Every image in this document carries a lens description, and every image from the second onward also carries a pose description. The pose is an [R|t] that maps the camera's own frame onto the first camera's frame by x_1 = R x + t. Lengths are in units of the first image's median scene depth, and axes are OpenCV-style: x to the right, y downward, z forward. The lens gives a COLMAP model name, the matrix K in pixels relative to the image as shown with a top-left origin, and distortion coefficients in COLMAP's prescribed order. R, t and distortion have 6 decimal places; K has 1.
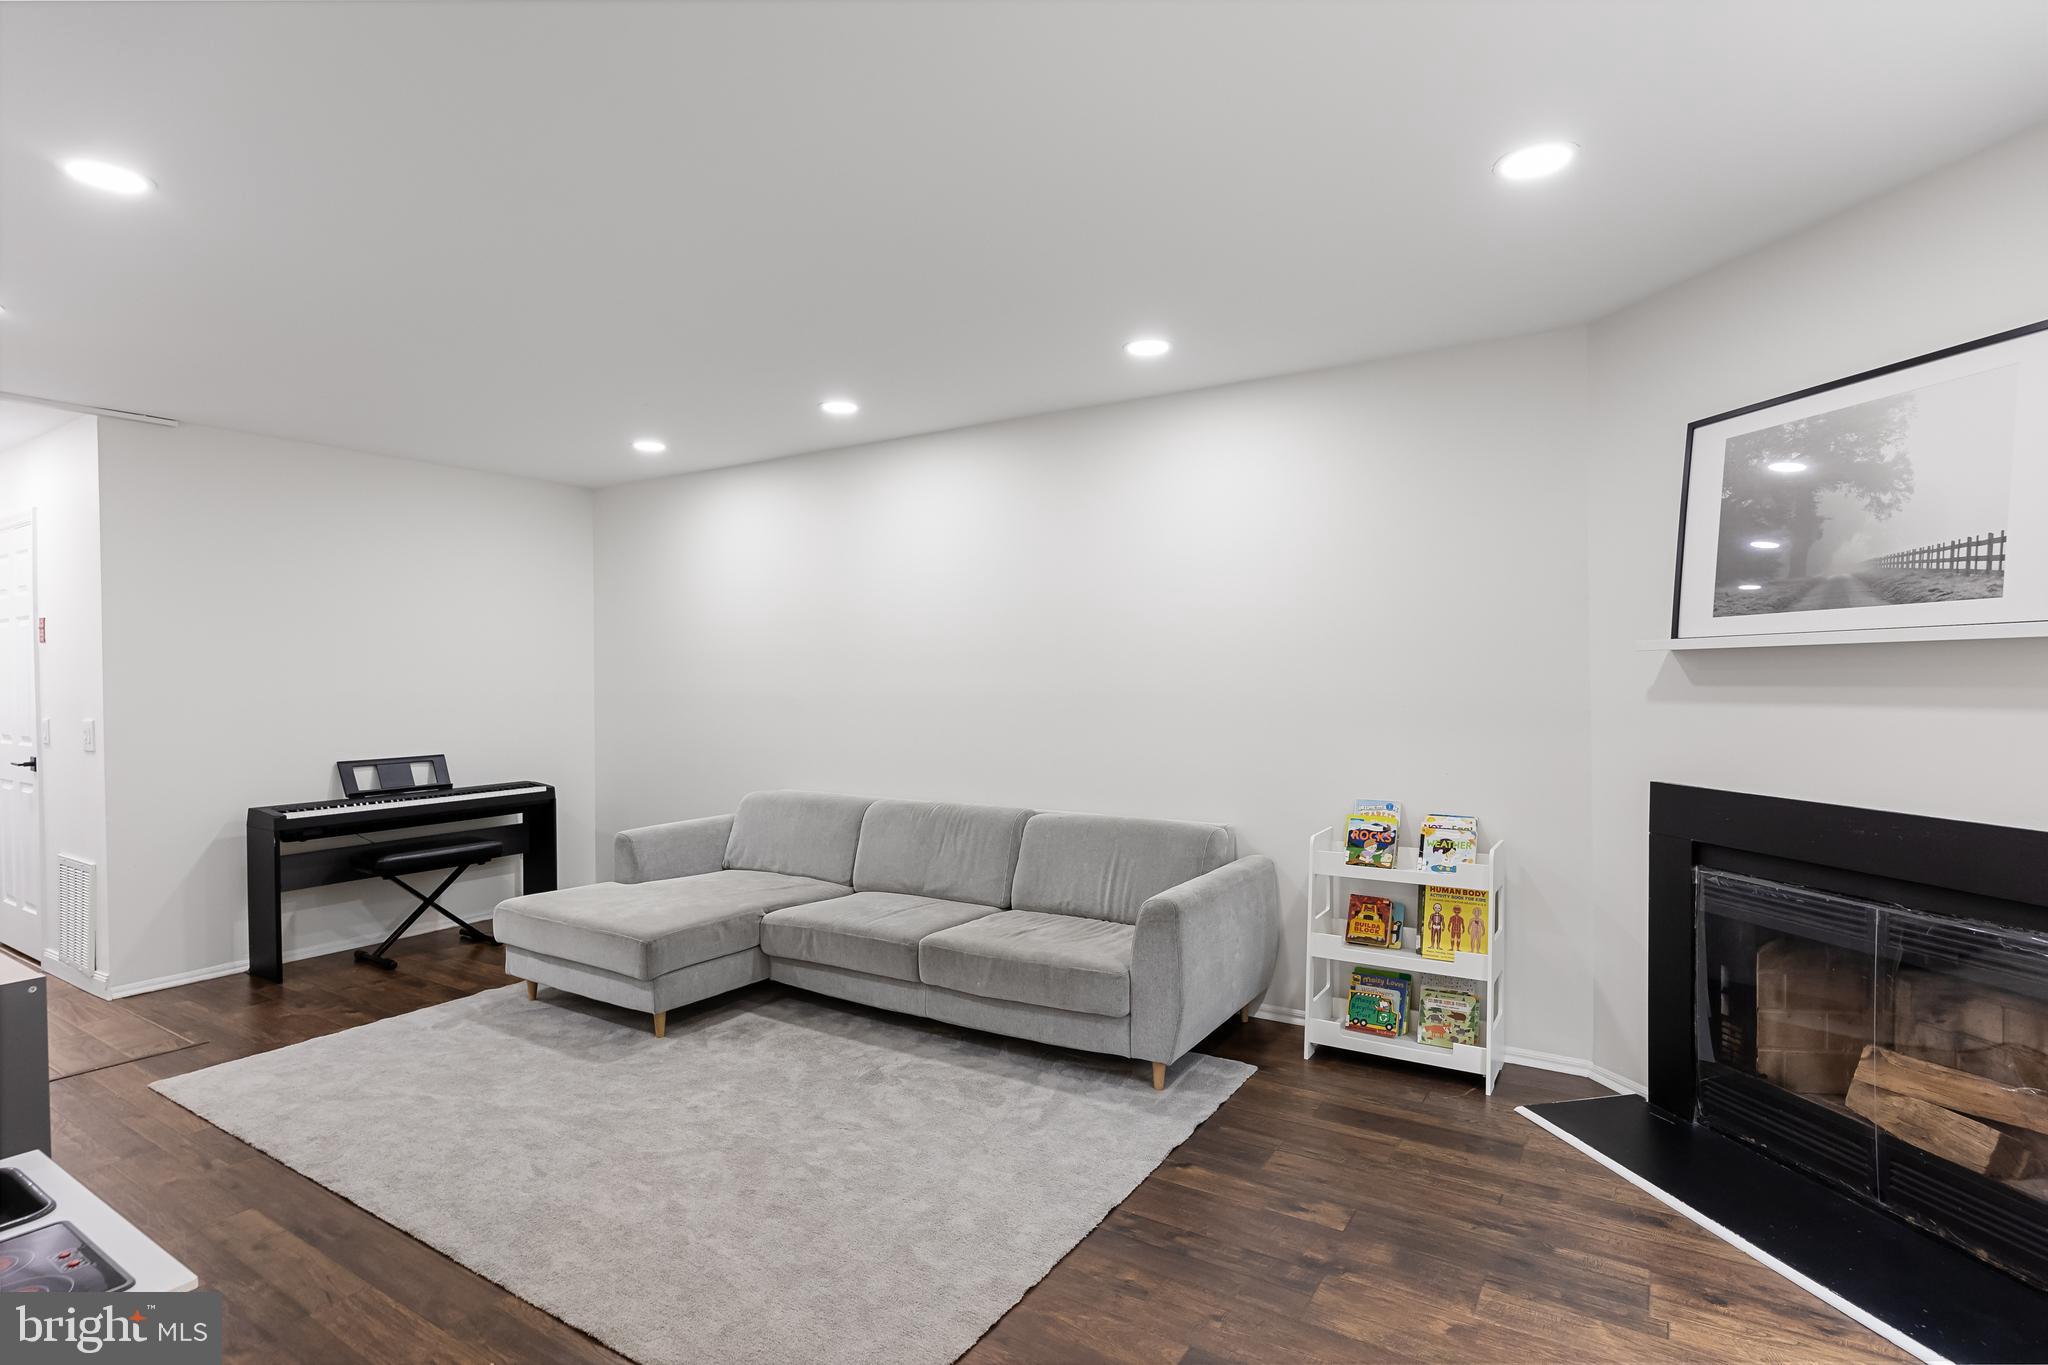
lens RADIAL K [[1026.2, 0, 1024.0], [0, 1026.2, 682.5], [0, 0, 1]] dist [-0.000191, 0.000035]
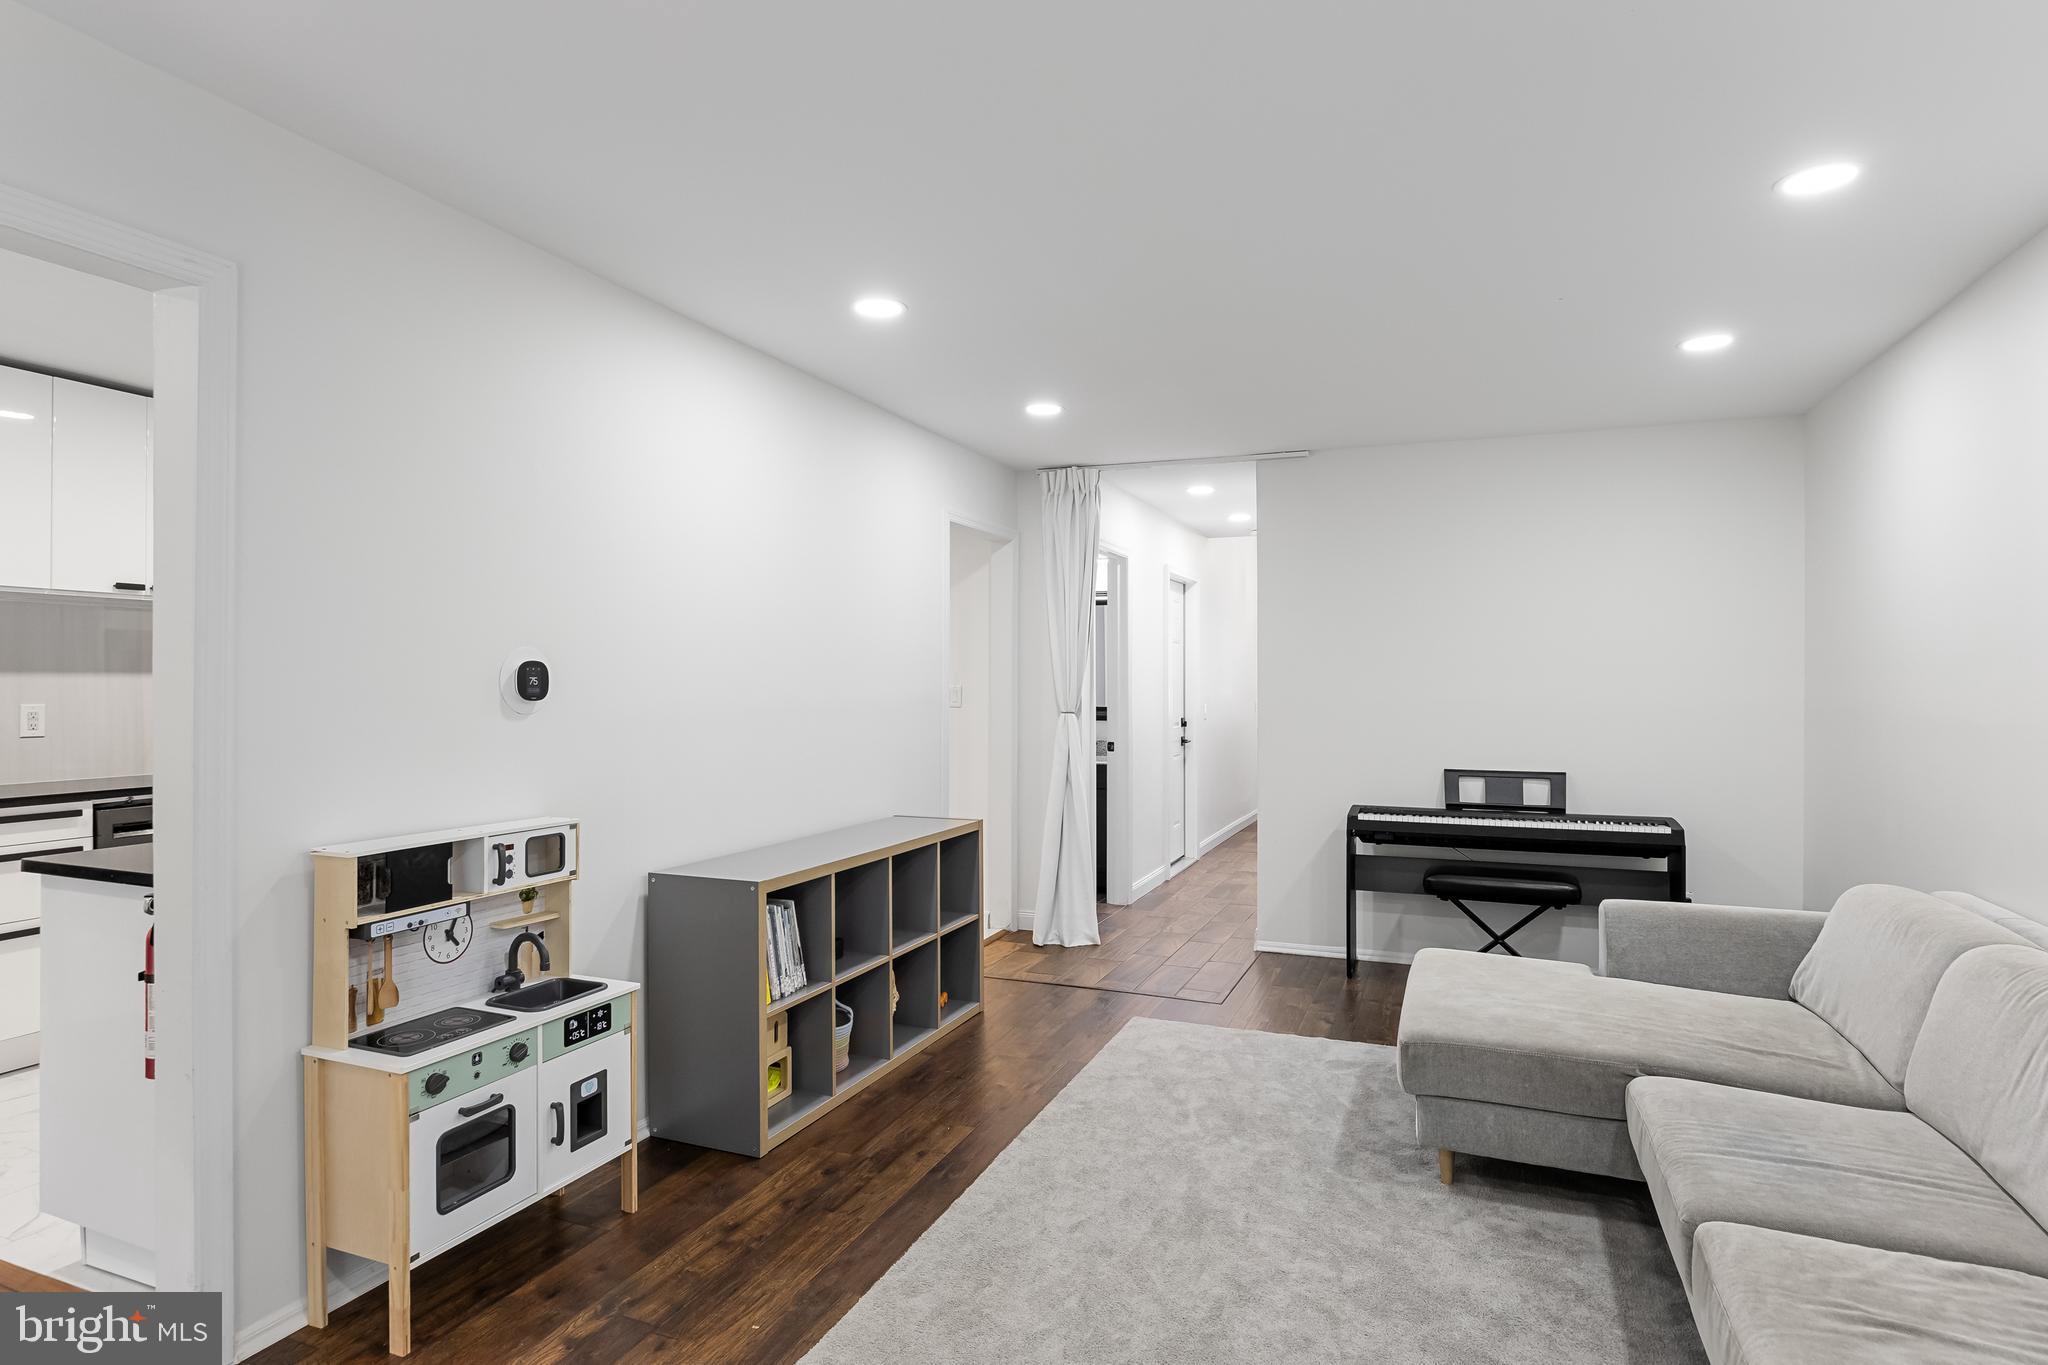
lens RADIAL K [[1089.0, 0, 1024.0], [0, 1089.0, 682.5], [0, 0, 1]] dist [0.001745, -0.000107]
pose [[0.183424, 0.007610, -0.983004, 0.263441], [-0.007522, 0.999952, 0.006338, -0.007557], [0.983005, 0.006231, 0.183473, 0.432831]]
